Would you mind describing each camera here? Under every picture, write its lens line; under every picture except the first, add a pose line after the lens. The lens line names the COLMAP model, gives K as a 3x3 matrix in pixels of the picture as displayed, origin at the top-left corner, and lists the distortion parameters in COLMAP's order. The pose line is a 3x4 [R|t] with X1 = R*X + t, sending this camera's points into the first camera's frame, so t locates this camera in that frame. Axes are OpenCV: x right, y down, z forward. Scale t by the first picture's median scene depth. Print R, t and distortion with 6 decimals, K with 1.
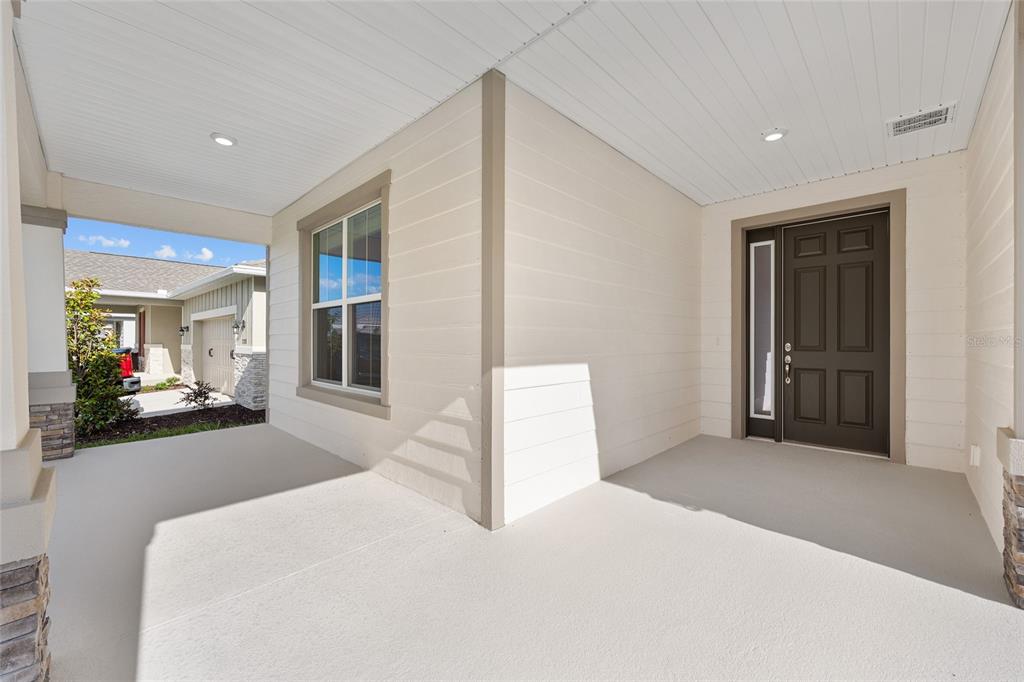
lens RADIAL K [[412.2, 0, 512.0], [0, 412.2, 341.0], [0, 0, 1]] dist [0.000478, -0.000064]
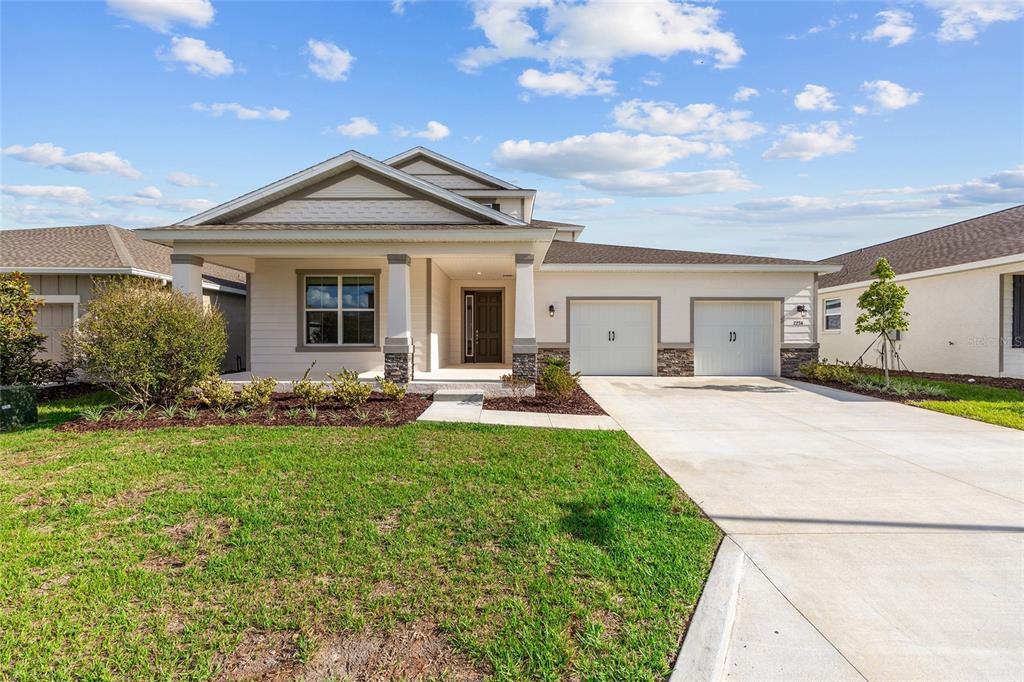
lens RADIAL K [[412.2, 0, 512.0], [0, 412.2, 341.0], [0, 0, 1]] dist [0.000478, -0.000064]
pose [[0.717330, -0.002832, 0.696728, -1.287457], [0.001258, 0.999995, 0.002769, 0.078389], [-0.696732, -0.001109, 0.717330, -1.383754]]
